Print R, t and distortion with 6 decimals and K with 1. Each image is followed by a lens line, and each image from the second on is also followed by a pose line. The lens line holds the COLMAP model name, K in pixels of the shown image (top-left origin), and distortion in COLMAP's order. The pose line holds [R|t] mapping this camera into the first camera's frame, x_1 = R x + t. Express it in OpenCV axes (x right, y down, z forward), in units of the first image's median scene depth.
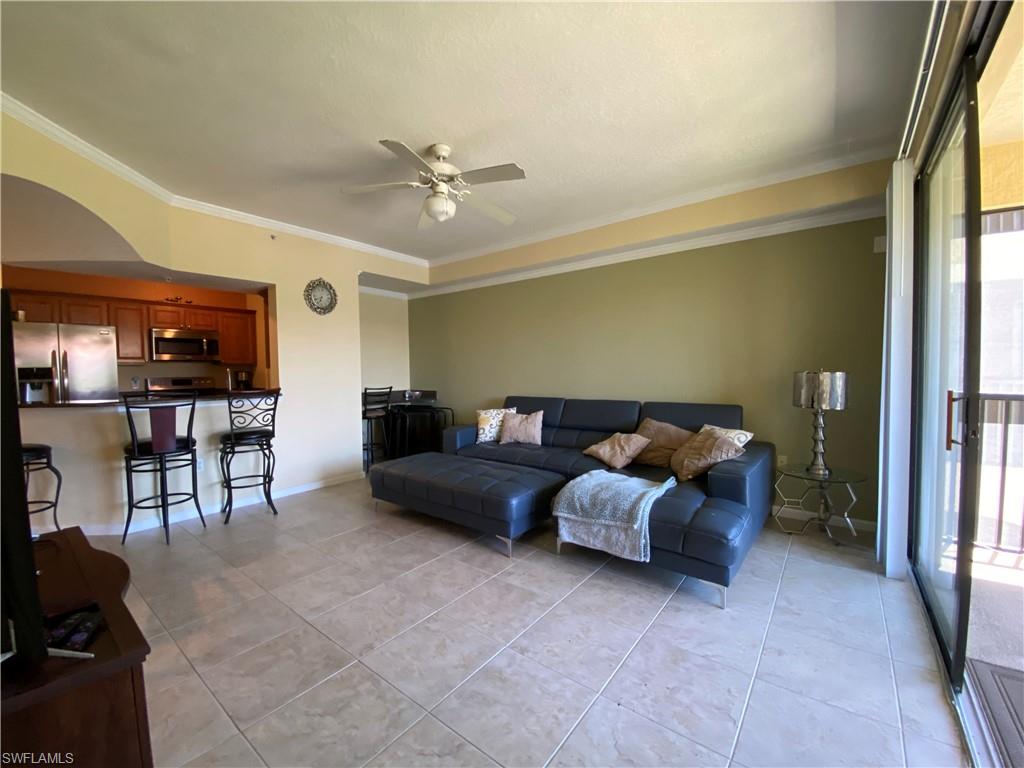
lens RADIAL K [[408.6, 0, 512.0], [0, 408.6, 384.0], [0, 0, 1]] dist [0.000674, -0.008575]
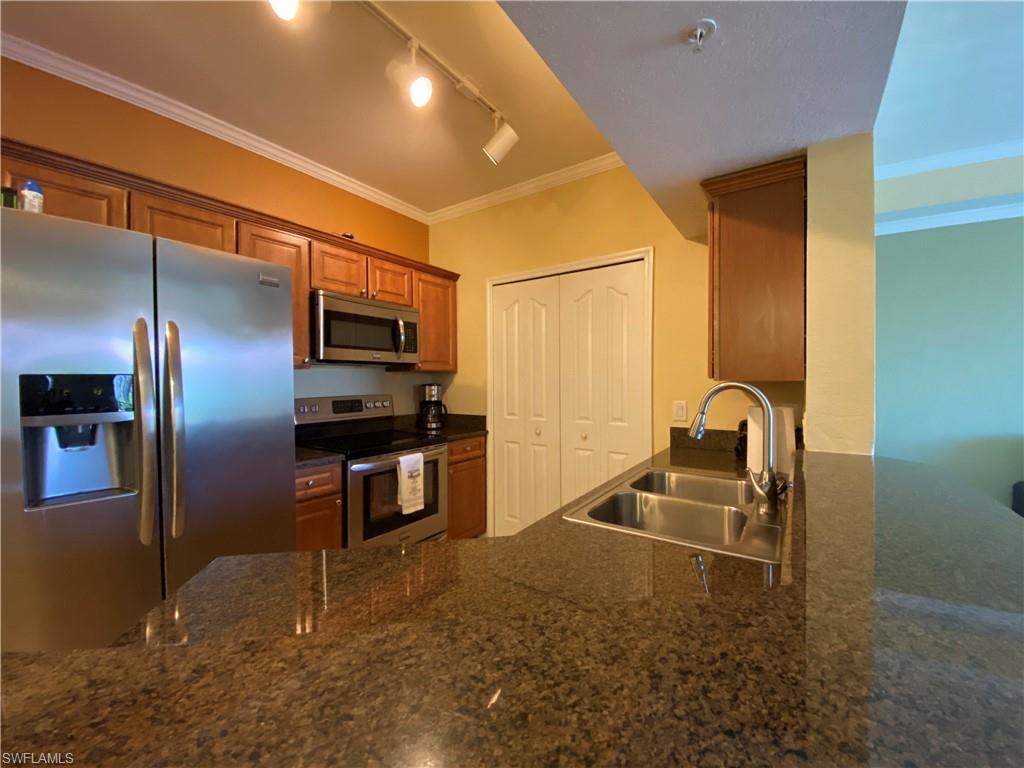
lens RADIAL K [[408.6, 0, 512.0], [0, 408.6, 384.0], [0, 0, 1]] dist [0.000674, -0.008575]
pose [[0.999863, 0.012397, 0.011000, -0.670024], [-0.012152, 0.999682, -0.022076, -0.023963], [-0.011271, 0.021939, 0.999696, 0.538856]]
